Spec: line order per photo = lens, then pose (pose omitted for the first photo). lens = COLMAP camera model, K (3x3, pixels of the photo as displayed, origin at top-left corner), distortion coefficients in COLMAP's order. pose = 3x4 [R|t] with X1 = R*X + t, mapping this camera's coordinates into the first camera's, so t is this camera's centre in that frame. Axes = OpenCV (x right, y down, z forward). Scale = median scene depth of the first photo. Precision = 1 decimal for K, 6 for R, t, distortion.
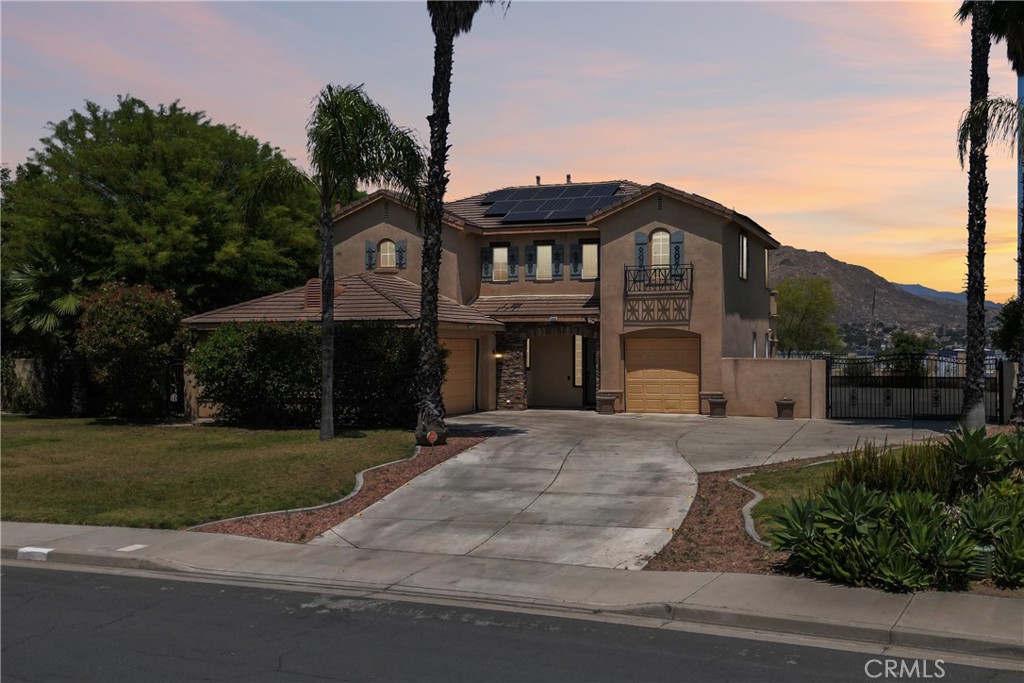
lens RADIAL K [[1046.3, 0, 520.5], [0, 1046.3, 335.4], [0, 0, 1]] dist [0.084088, 0.000000]
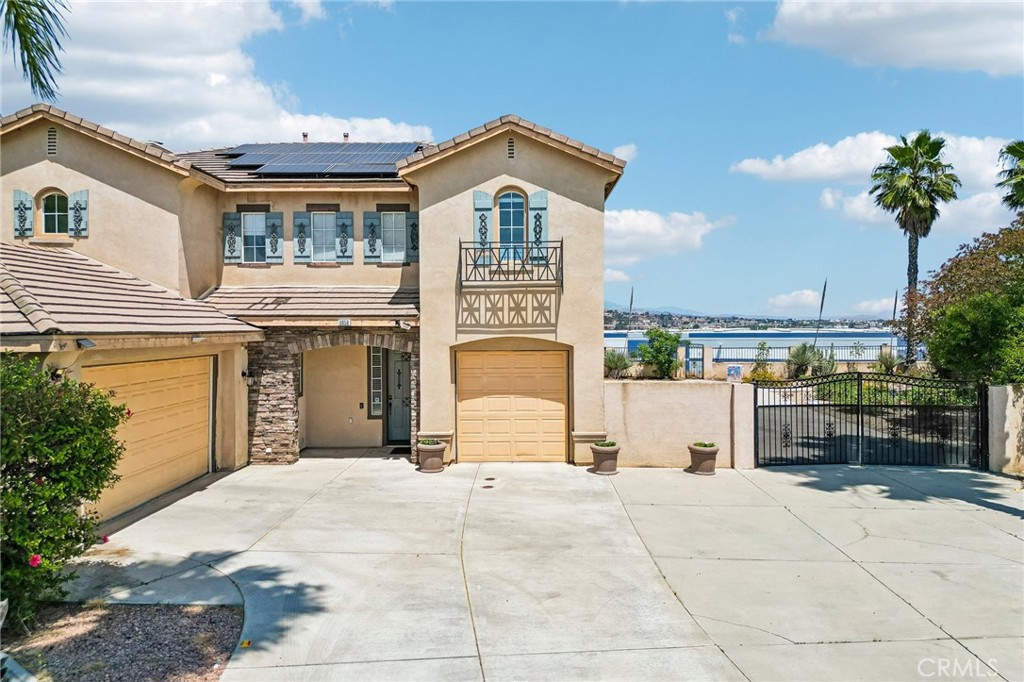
lens RADIAL K [[728.8, 0, 522.5], [0, 728.8, 326.5], [0, 0, 1]] dist [0.029730, -0.028826]
pose [[0.946103, -0.004338, 0.323837, -0.009798], [0.000891, 0.999941, 0.010790, -0.018239], [-0.323865, -0.009920, 0.946051, 0.557583]]
